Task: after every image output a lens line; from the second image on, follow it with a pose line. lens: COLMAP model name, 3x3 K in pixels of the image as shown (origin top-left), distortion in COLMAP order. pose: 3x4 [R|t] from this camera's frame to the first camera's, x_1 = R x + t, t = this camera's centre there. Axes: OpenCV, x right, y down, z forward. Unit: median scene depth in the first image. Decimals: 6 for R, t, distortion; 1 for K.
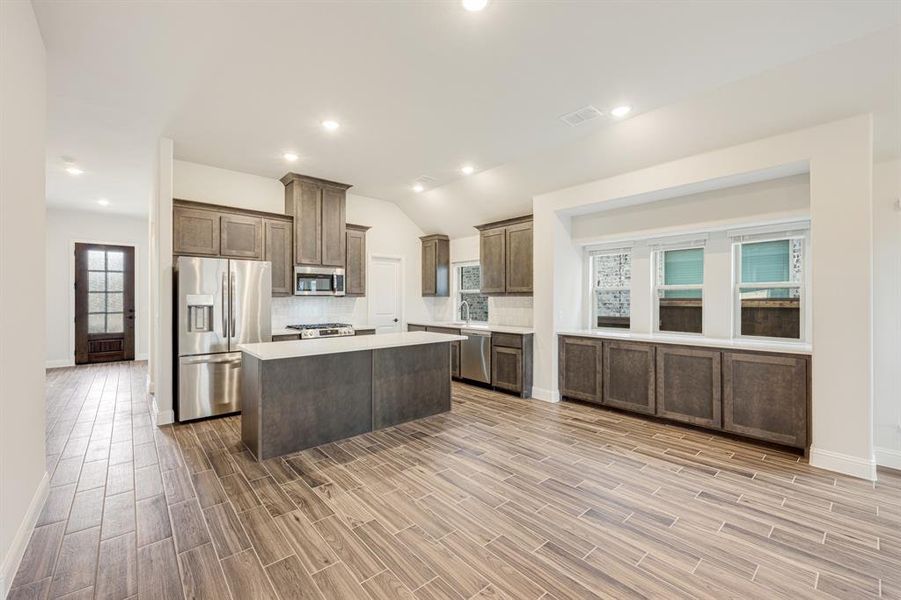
lens RADIAL K [[366.6, 0, 446.4], [0, 366.6, 299.5], [0, 0, 1]] dist [-0.001845, 0.000075]
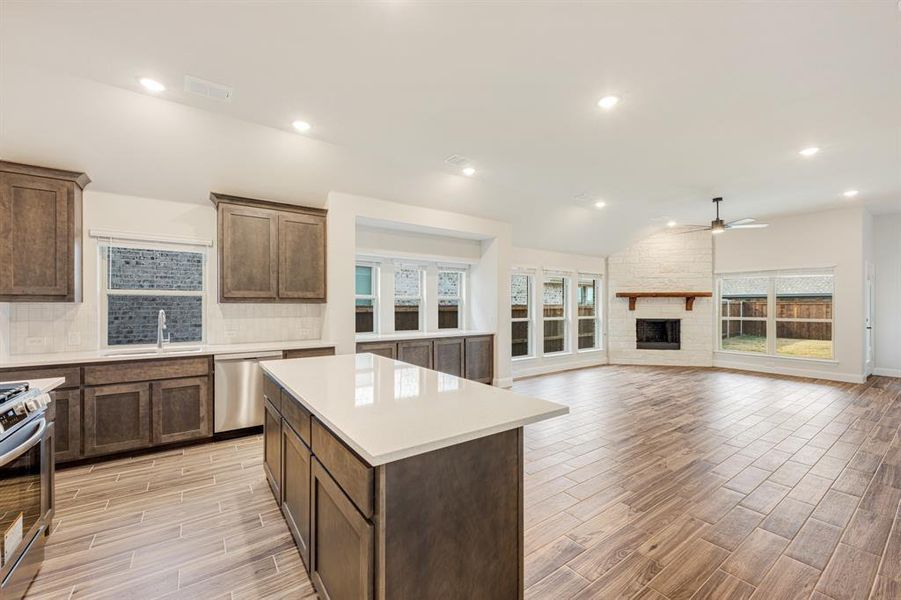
lens RADIAL K [[366.6, 0, 442.4], [0, 366.6, 304.7], [0, 0, 1]] dist [-0.001845, 0.000075]
pose [[0.103622, 0.004256, 0.994608, -0.676348], [0.003163, 0.999984, -0.004608, -0.000446], [-0.994612, 0.003623, 0.103607, 0.704273]]
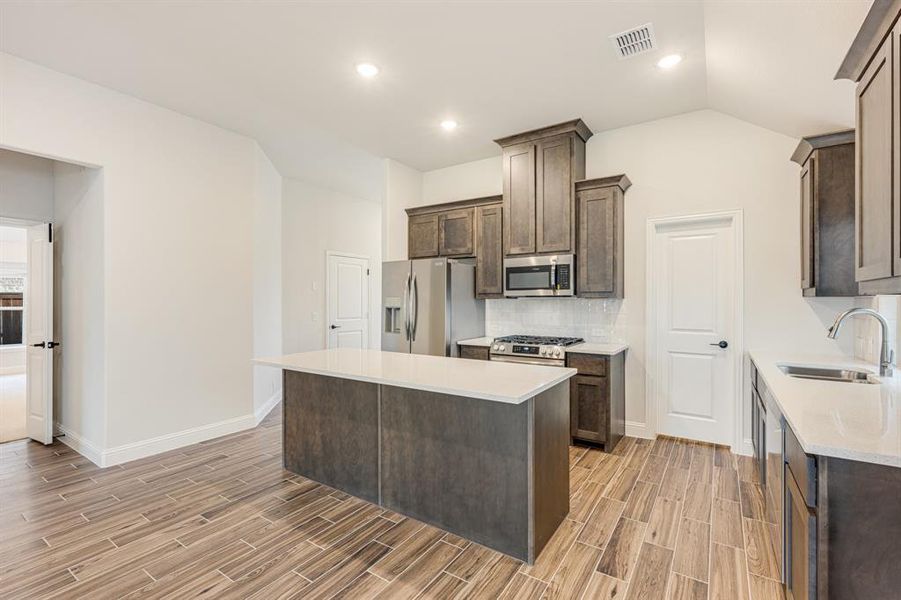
lens RADIAL K [[400.1, 0, 454.9], [0, 400.1, 301.9], [0, 0, 1]] dist [0.000308, -0.000375]
pose [[0.273194, 0.003217, -0.961954, 0.422181], [-0.001881, 0.999994, 0.002810, -0.002667], [0.961957, 0.001041, 0.273198, 0.765420]]
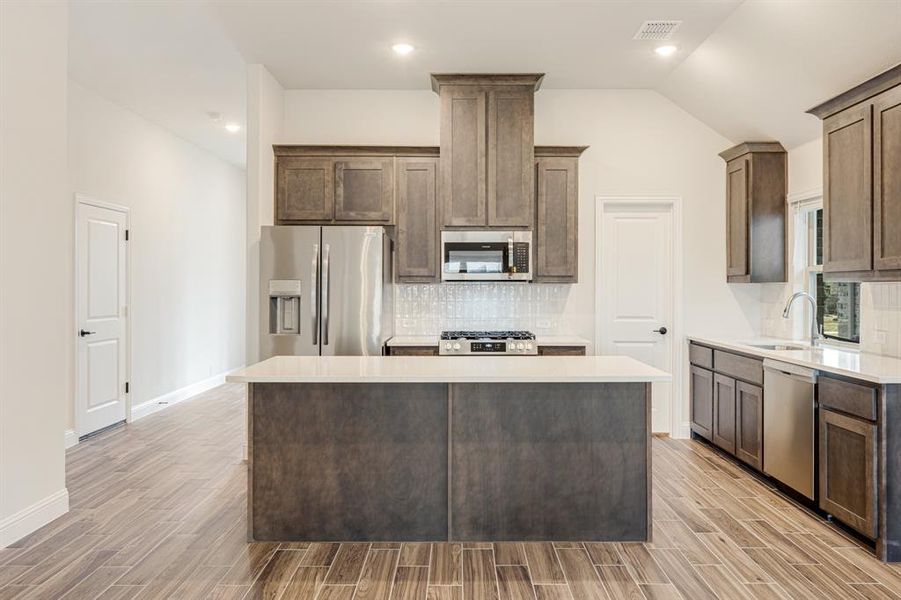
lens RADIAL K [[662.6, 0, 462.3], [0, 662.6, 286.5], [0, 0, 1]] dist [0.003409, 0.000082]
pose [[0.760047, 0.001448, -0.649867, 0.347631], [-0.003225, 0.999994, -0.001543, -0.000476], [0.649860, 0.003269, 0.760047, 0.241622]]
